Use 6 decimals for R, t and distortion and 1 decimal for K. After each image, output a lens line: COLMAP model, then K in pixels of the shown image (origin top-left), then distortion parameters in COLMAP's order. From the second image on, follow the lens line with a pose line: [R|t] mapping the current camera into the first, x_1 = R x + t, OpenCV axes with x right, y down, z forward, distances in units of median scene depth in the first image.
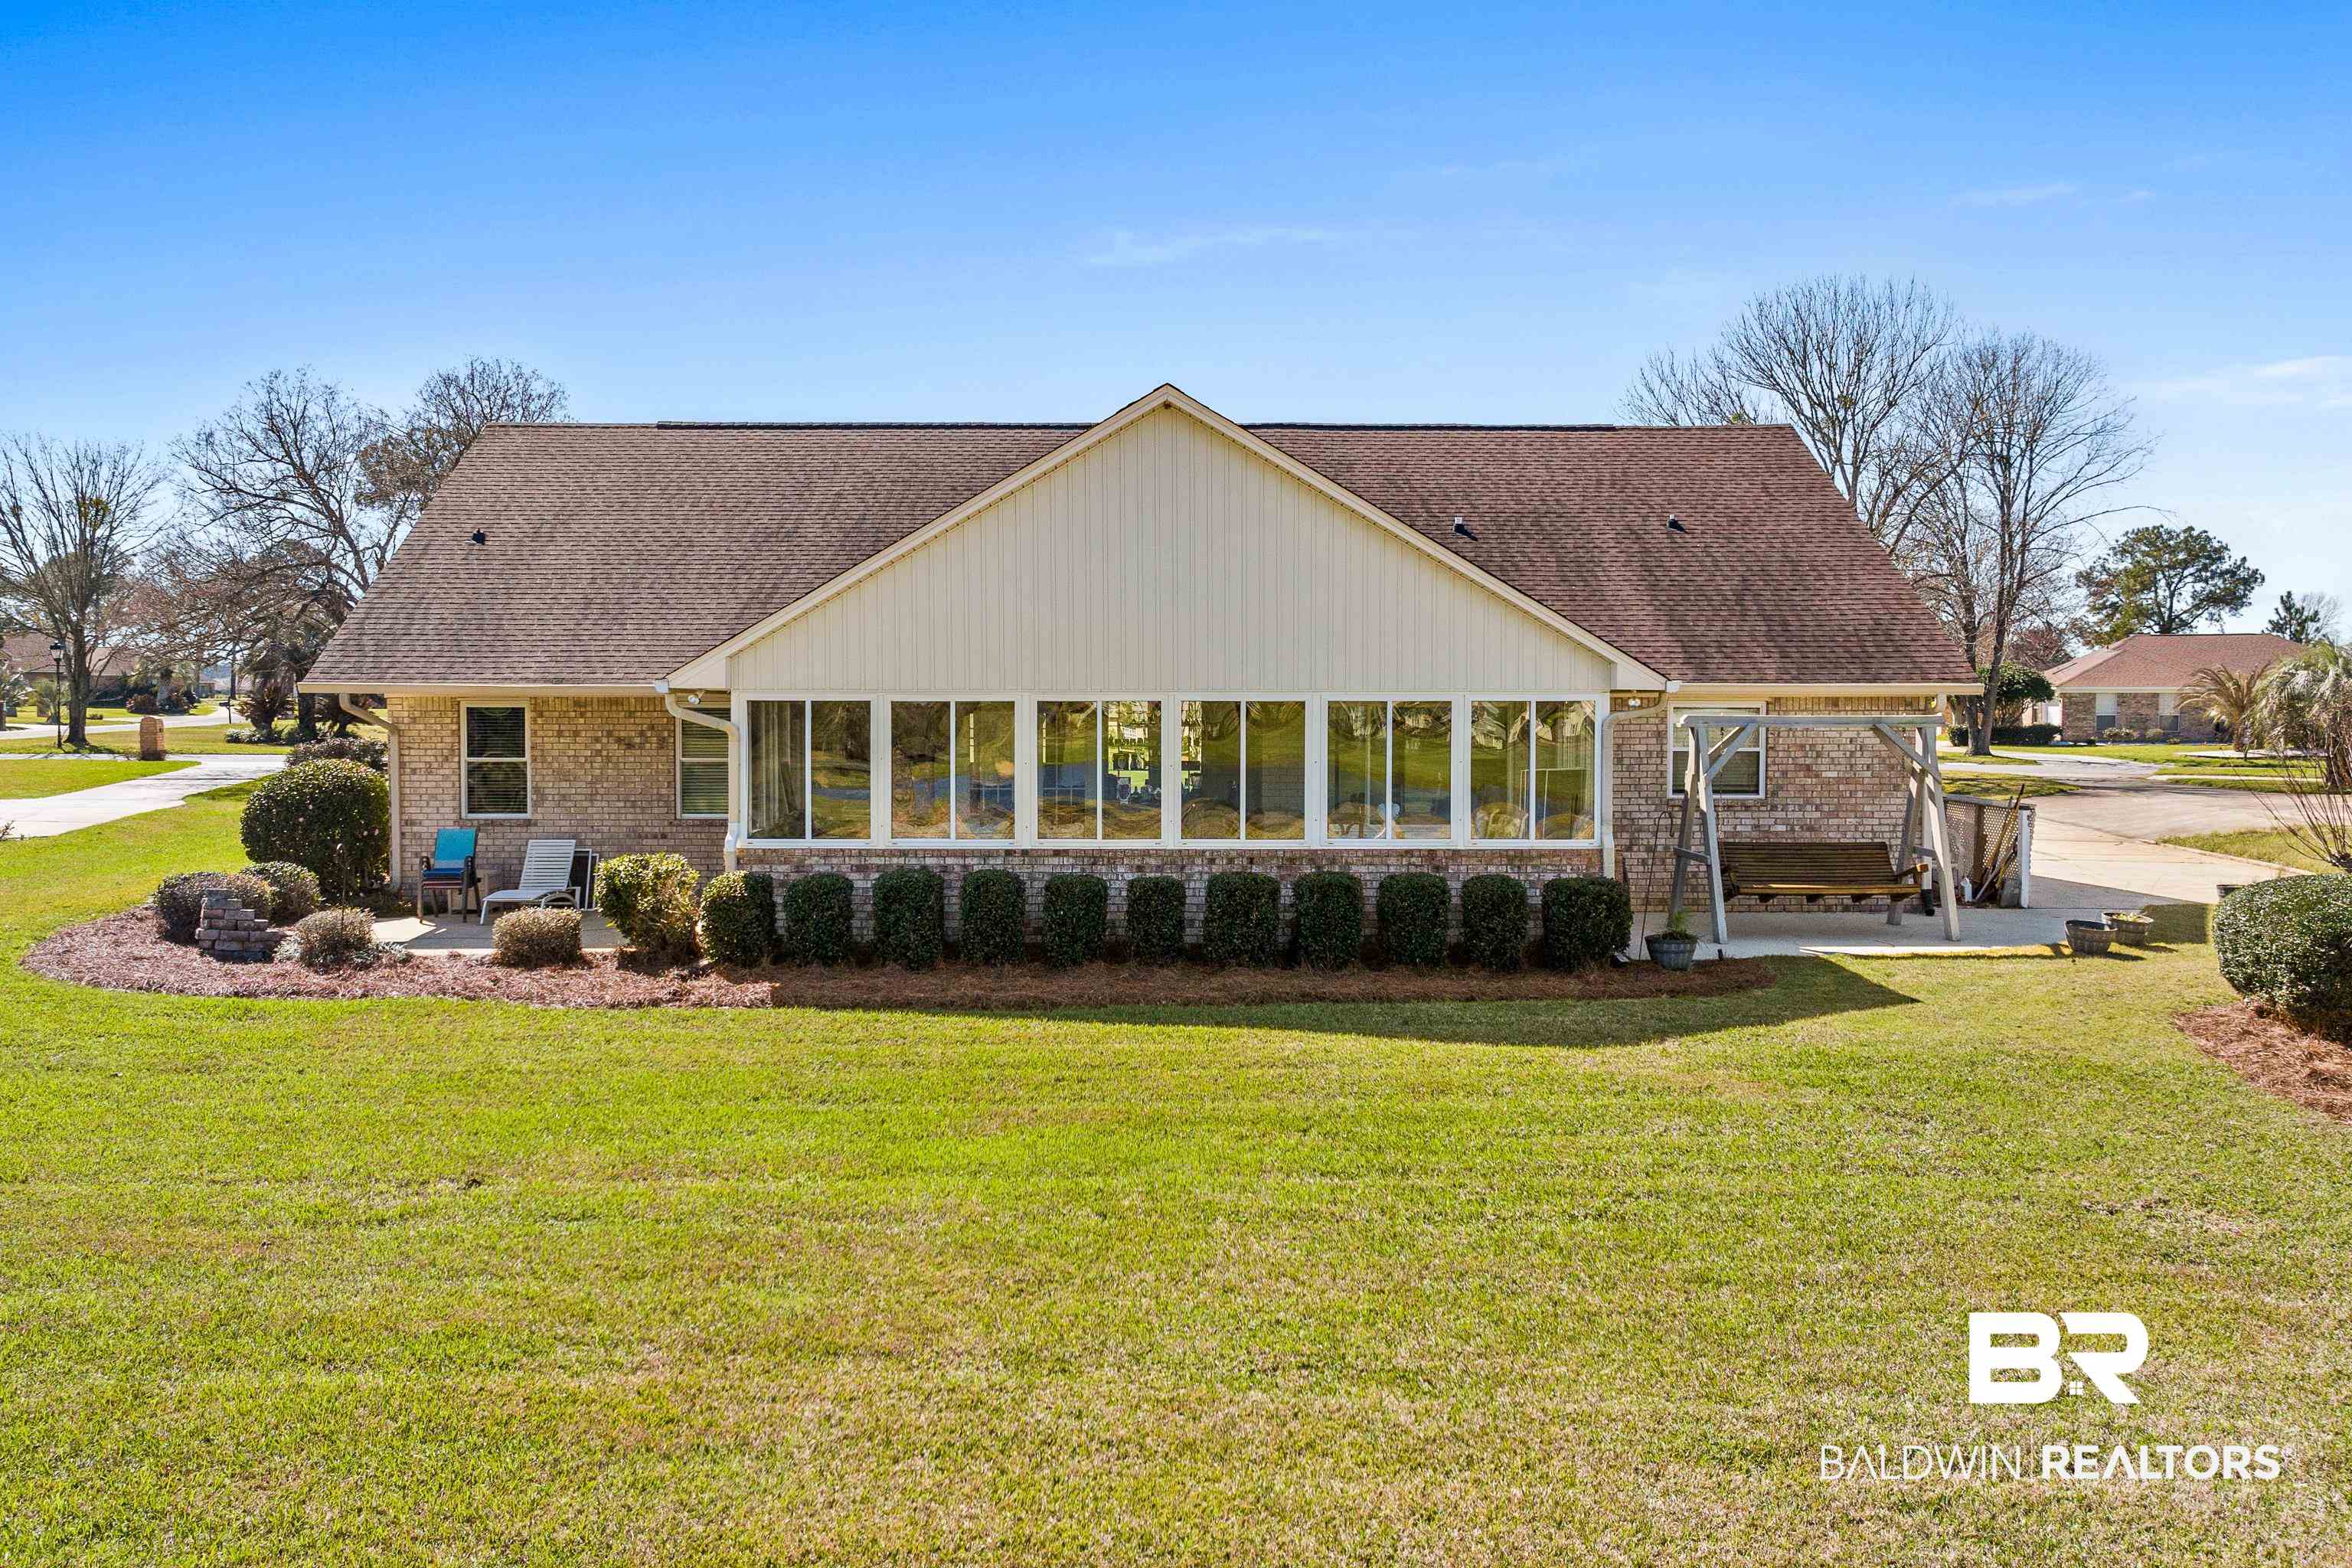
lens RADIAL K [[1942.6, 0, 1189.5], [0, 1942.6, 789.7], [0, 0, 1]] dist [-0.005914, -0.047344]
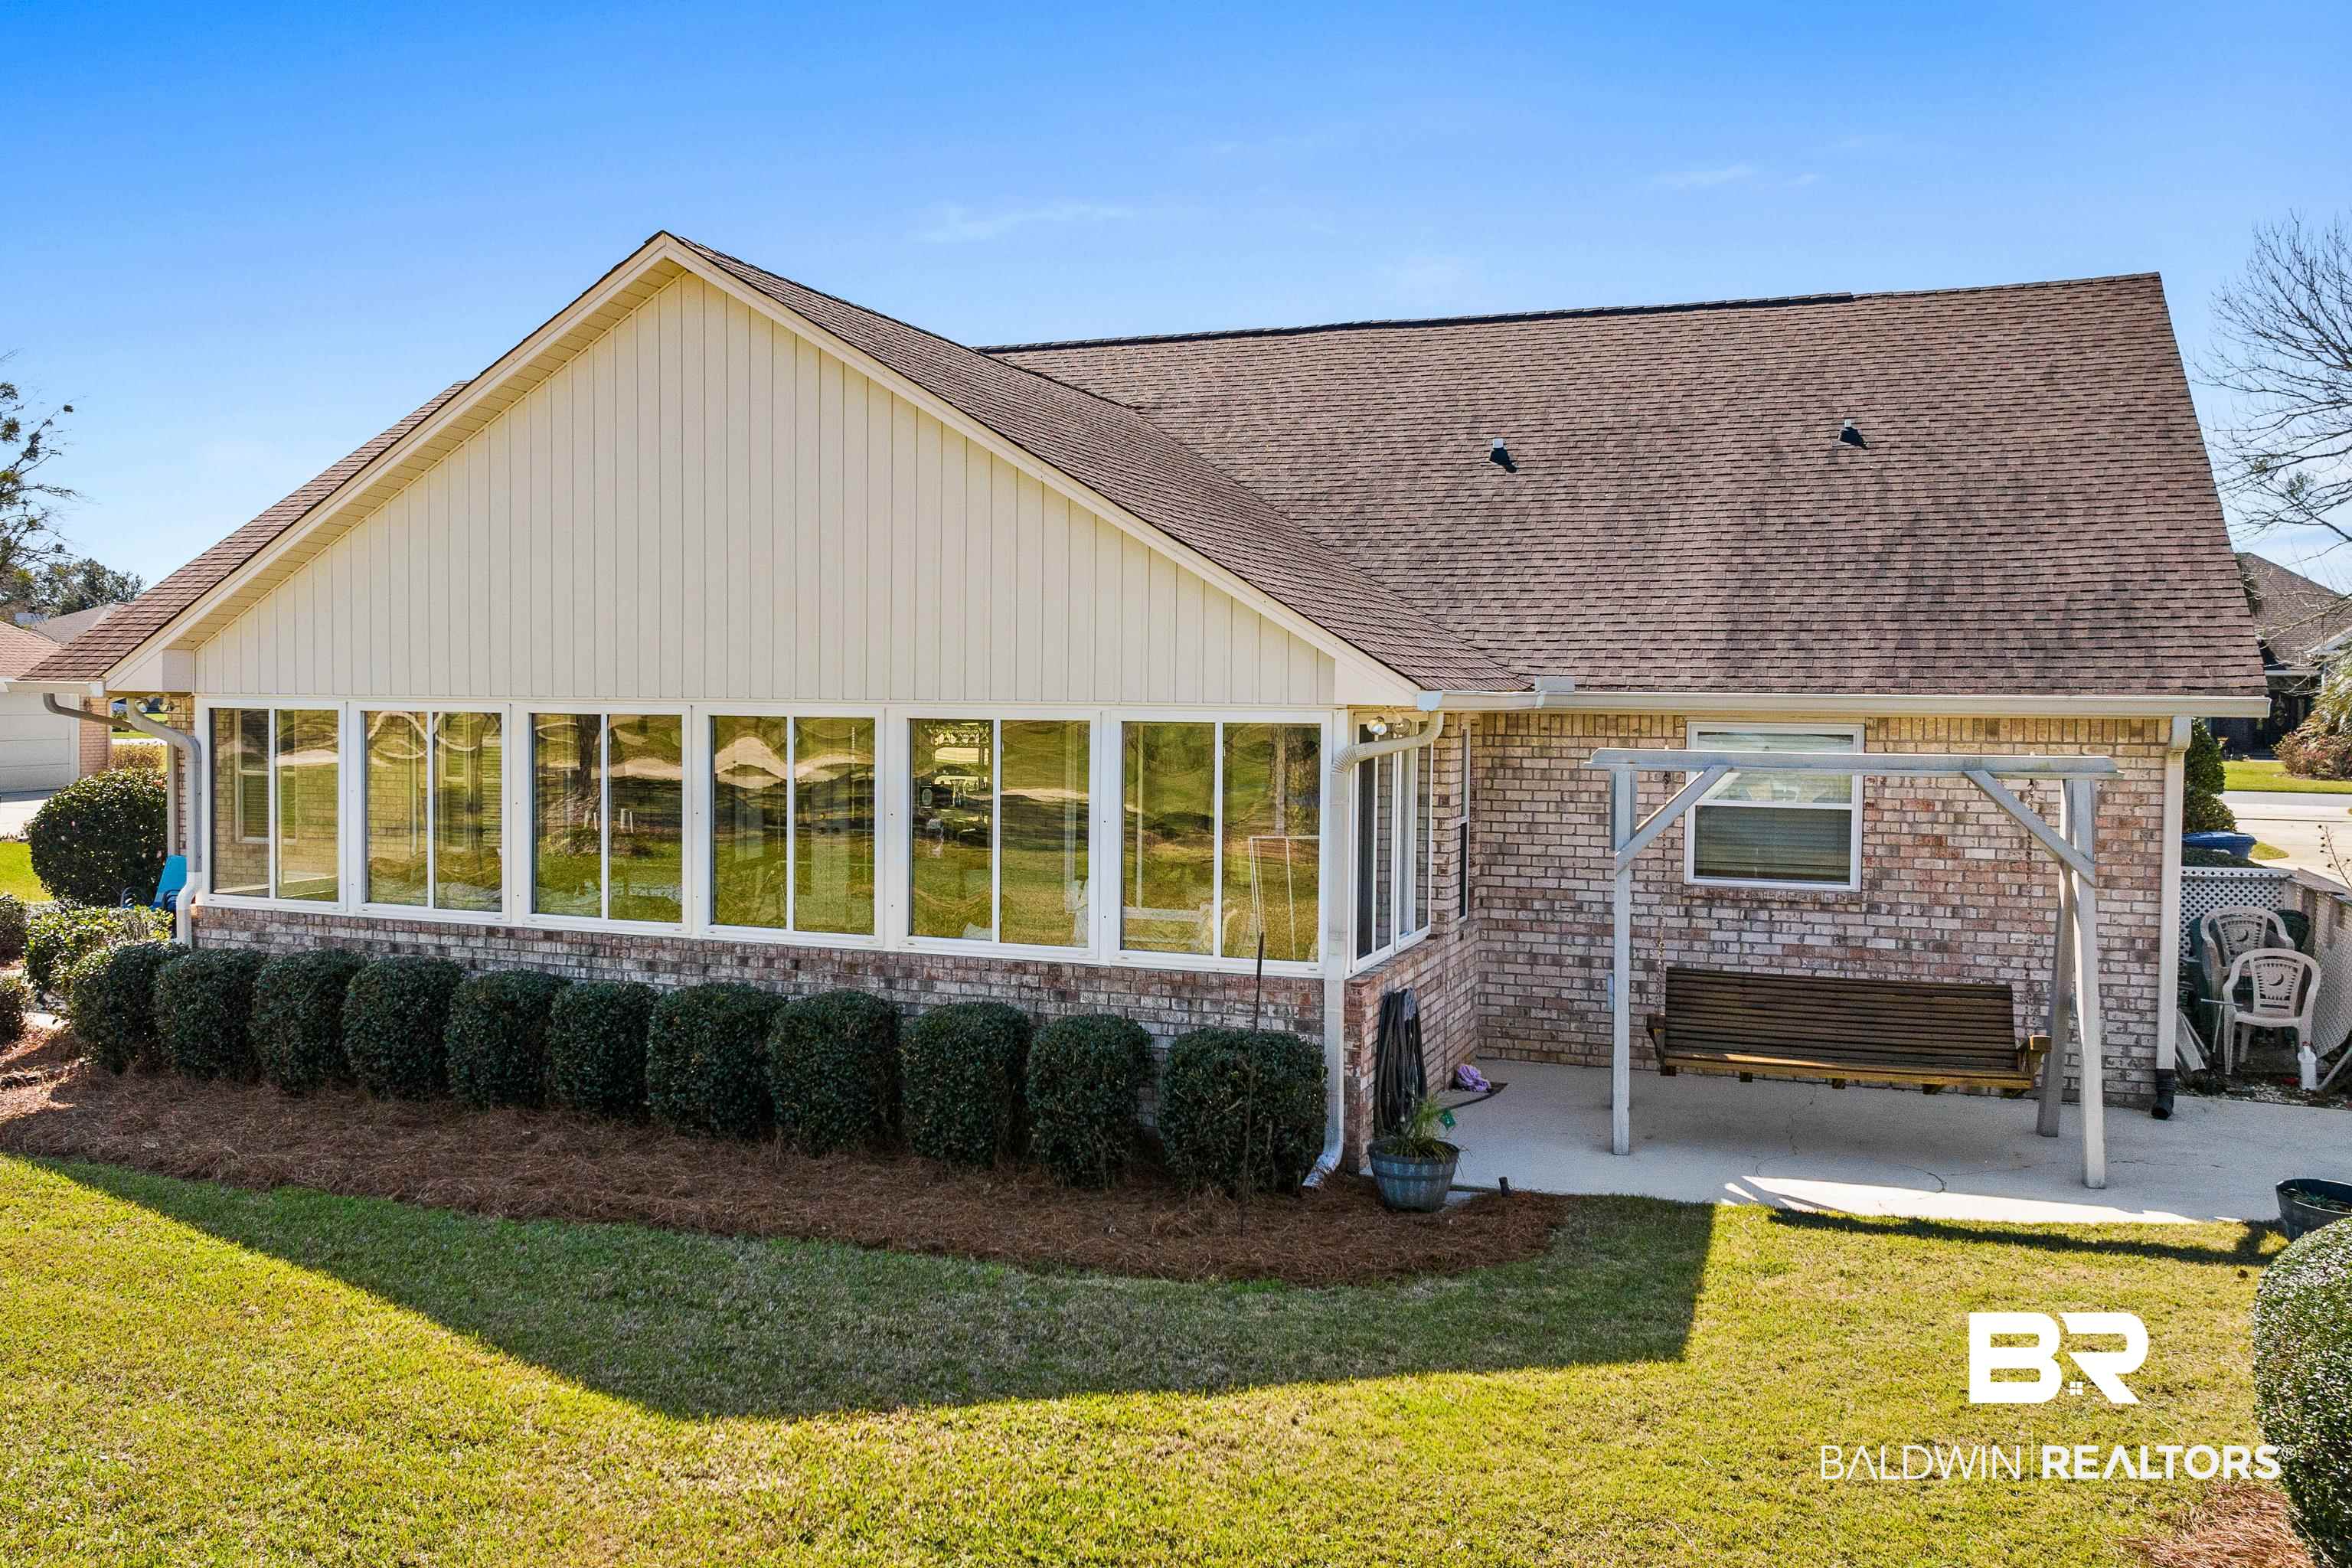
lens RADIAL K [[1942.6, 0, 1189.5], [0, 1942.6, 789.7], [0, 0, 1]] dist [-0.005914, -0.047344]
pose [[0.917272, 0.026313, -0.397392, 0.402855], [-0.026124, 0.999641, 0.005889, -0.028256], [0.397405, 0.004980, 0.917630, 0.456555]]
